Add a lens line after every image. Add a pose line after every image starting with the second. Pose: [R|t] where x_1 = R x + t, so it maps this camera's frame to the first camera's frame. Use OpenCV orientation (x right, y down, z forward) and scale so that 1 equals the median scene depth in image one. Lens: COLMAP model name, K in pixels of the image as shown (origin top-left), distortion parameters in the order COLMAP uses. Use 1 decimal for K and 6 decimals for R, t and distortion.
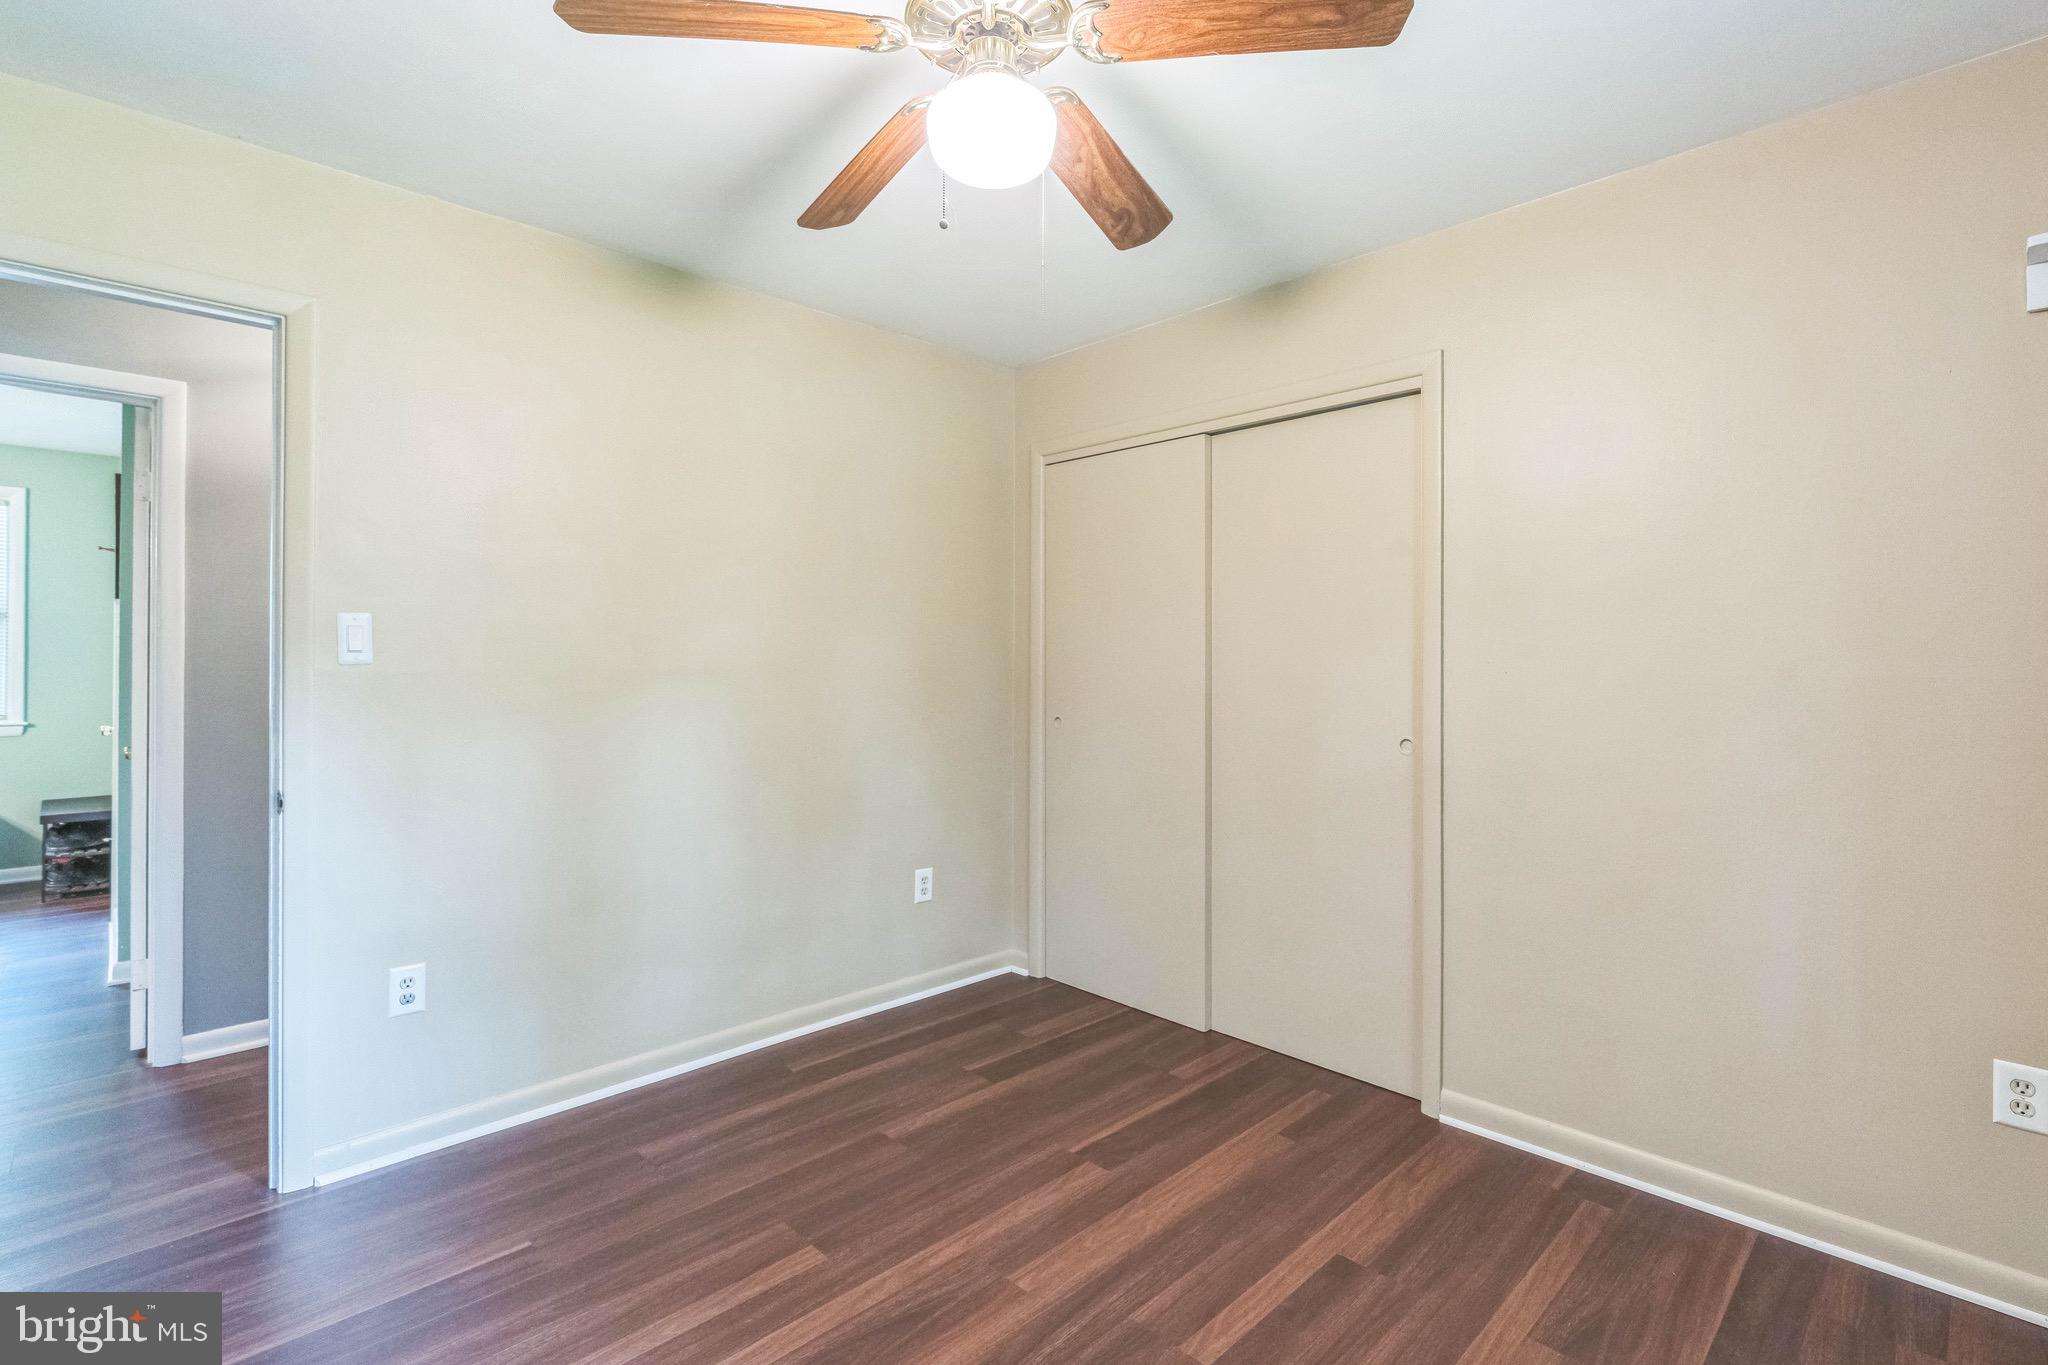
lens RADIAL K [[925.0, 0, 1026.9], [0, 925.0, 672.7], [0, 0, 1]] dist [-0.004184, -0.000324]
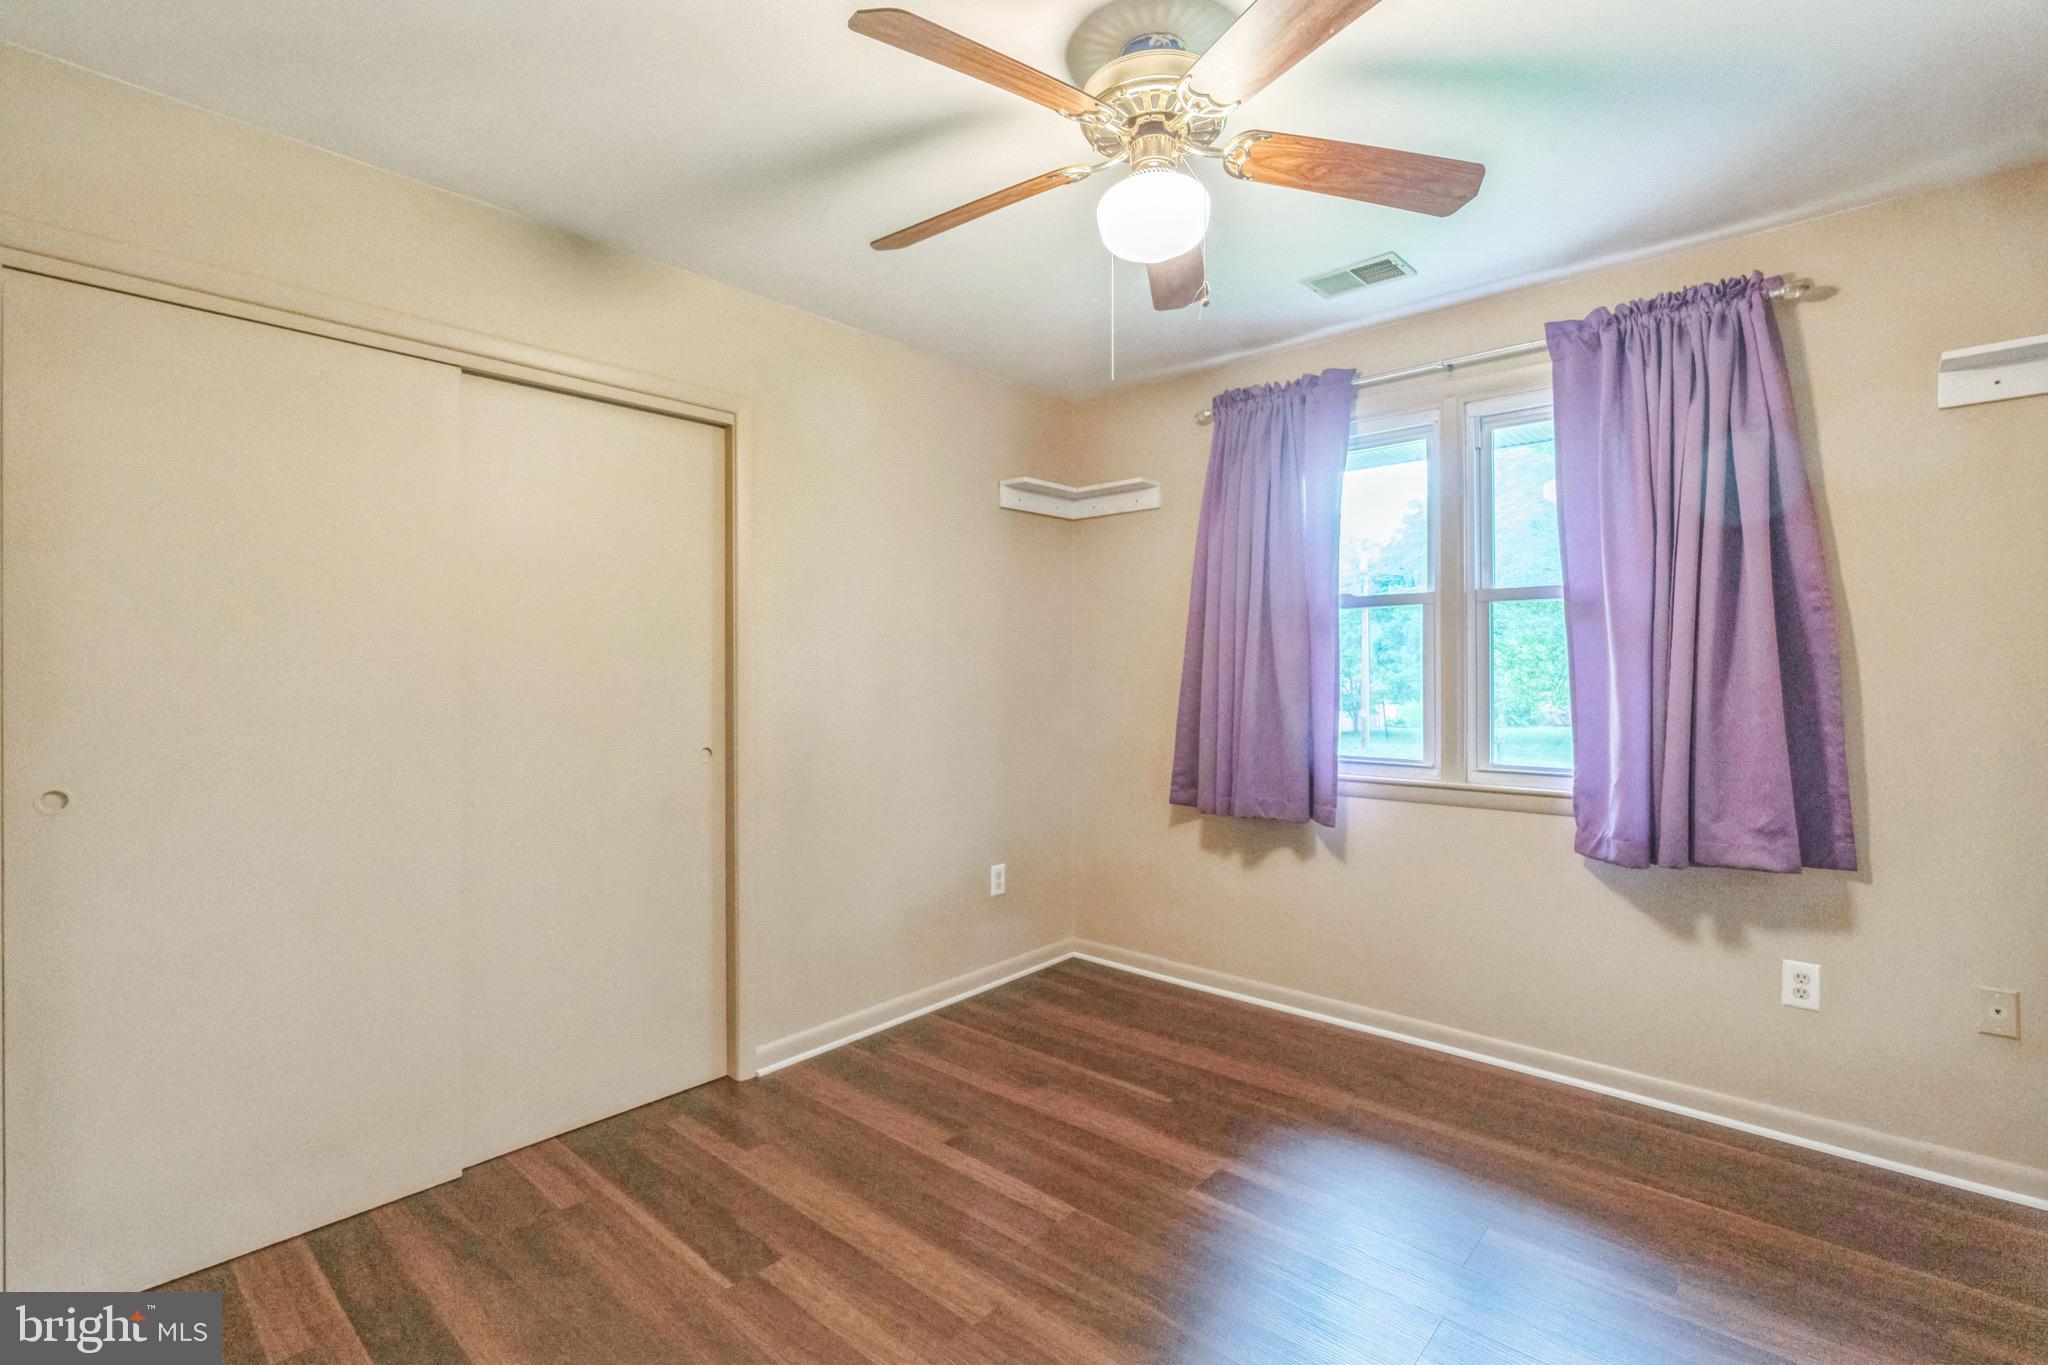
lens RADIAL K [[925.0, 0, 1026.9], [0, 925.0, 672.7], [0, 0, 1]] dist [-0.004184, -0.000324]
pose [[-0.079488, 0.007843, 0.996805, -0.805999], [0.013479, 0.999886, -0.006792, -0.001427], [-0.996745, 0.012896, -0.079585, 0.840540]]
